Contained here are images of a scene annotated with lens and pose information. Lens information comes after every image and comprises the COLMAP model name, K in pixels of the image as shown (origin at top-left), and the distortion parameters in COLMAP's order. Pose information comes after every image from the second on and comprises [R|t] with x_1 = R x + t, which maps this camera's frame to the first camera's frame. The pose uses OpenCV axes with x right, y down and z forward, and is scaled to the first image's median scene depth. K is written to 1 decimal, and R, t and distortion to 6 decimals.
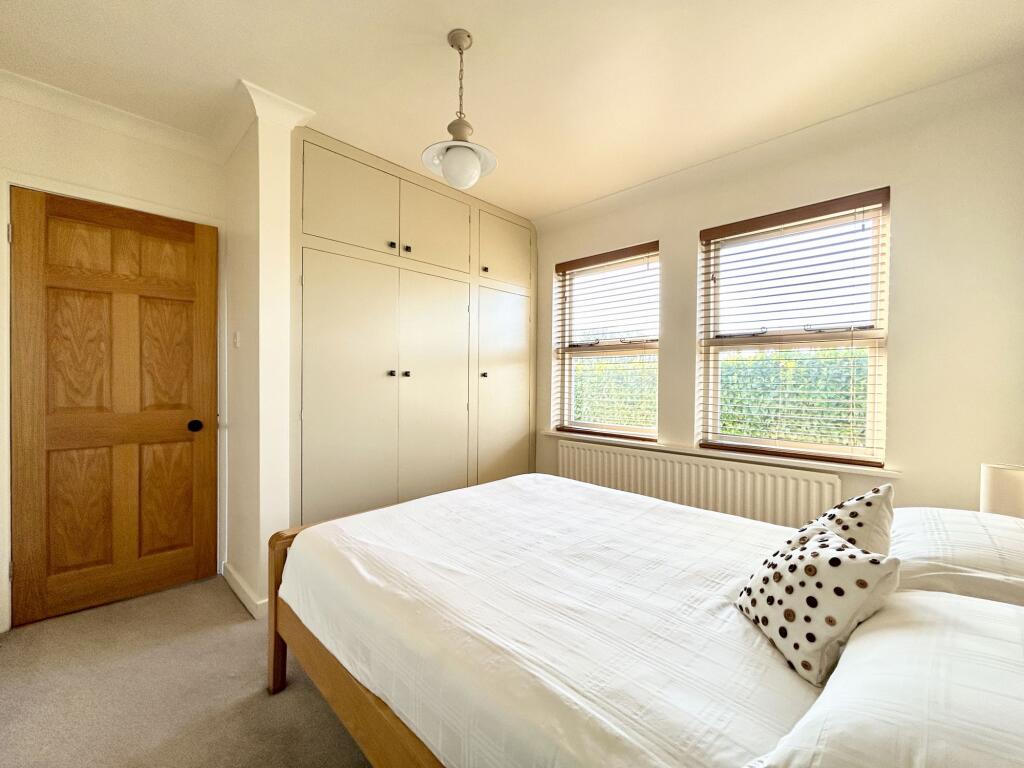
lens RADIAL K [[415.9, 0, 508.4], [0, 415.9, 383.2], [0, 0, 1]] dist [-0.000653, -0.000157]
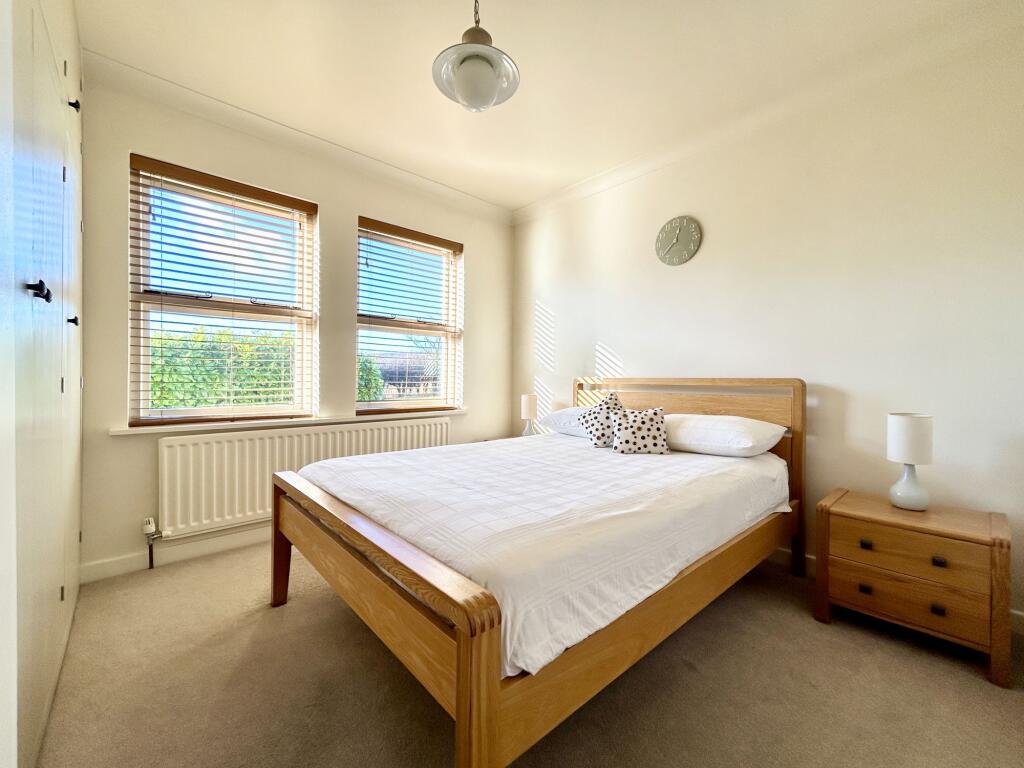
lens RADIAL K [[415.9, 0, 508.4], [0, 415.9, 383.2], [0, 0, 1]] dist [-0.000653, -0.000157]
pose [[0.068822, -0.015602, 0.997507, -0.589486], [0.003497, 0.999875, 0.015398, 0.054418], [-0.997623, 0.002429, 0.068868, 0.523306]]
